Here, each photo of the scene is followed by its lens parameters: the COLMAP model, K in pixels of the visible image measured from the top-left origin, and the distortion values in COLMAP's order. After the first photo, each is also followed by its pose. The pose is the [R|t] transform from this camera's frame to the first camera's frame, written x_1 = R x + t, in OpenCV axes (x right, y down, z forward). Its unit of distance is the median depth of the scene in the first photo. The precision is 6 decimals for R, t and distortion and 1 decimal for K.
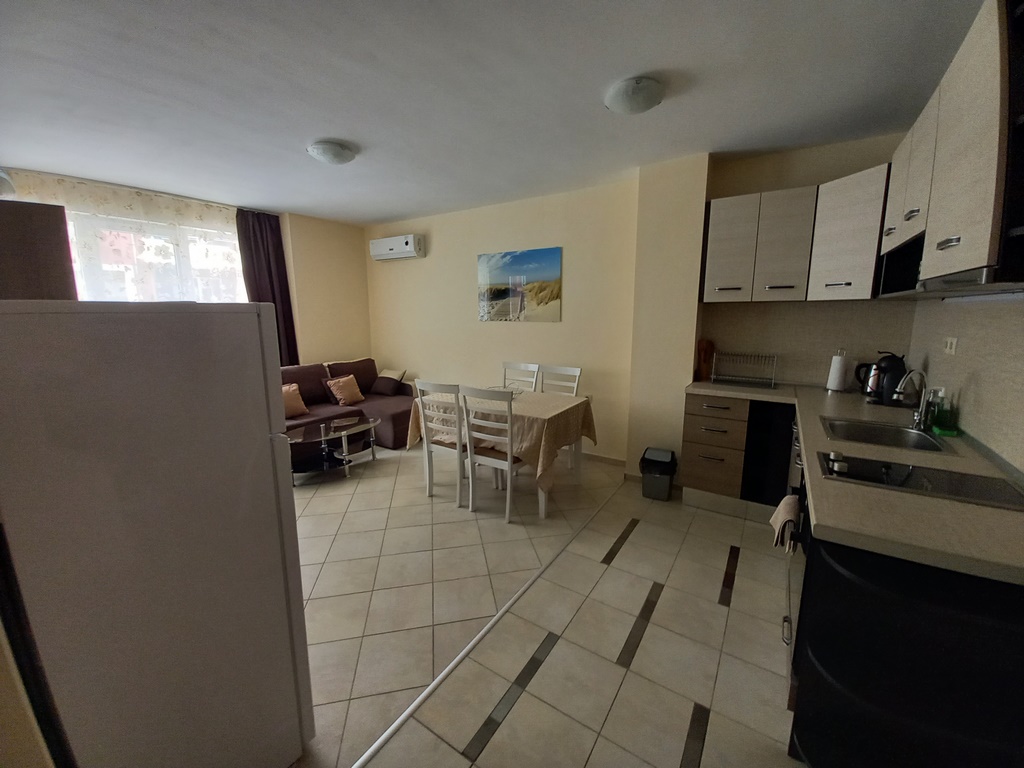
lens RADIAL K [[409.2, 0, 512.0], [0, 409.2, 384.0], [0, 0, 1]] dist [0.002390, -0.007082]
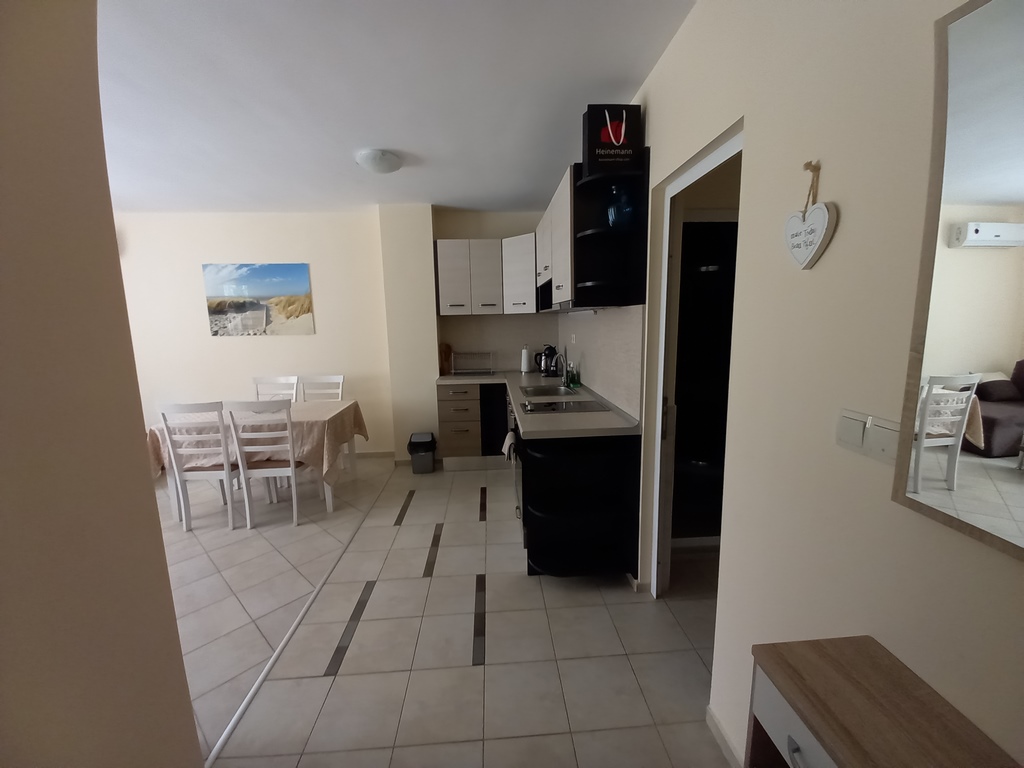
lens RADIAL K [[408.3, 0, 512.0], [0, 408.3, 384.0], [0, 0, 1]] dist [-0.000969, -0.000031]
pose [[0.804912, -0.103544, 0.584291, -0.143364], [0.119130, 0.992808, 0.011826, 0.032987], [-0.581313, 0.060088, 0.811458, -0.197263]]
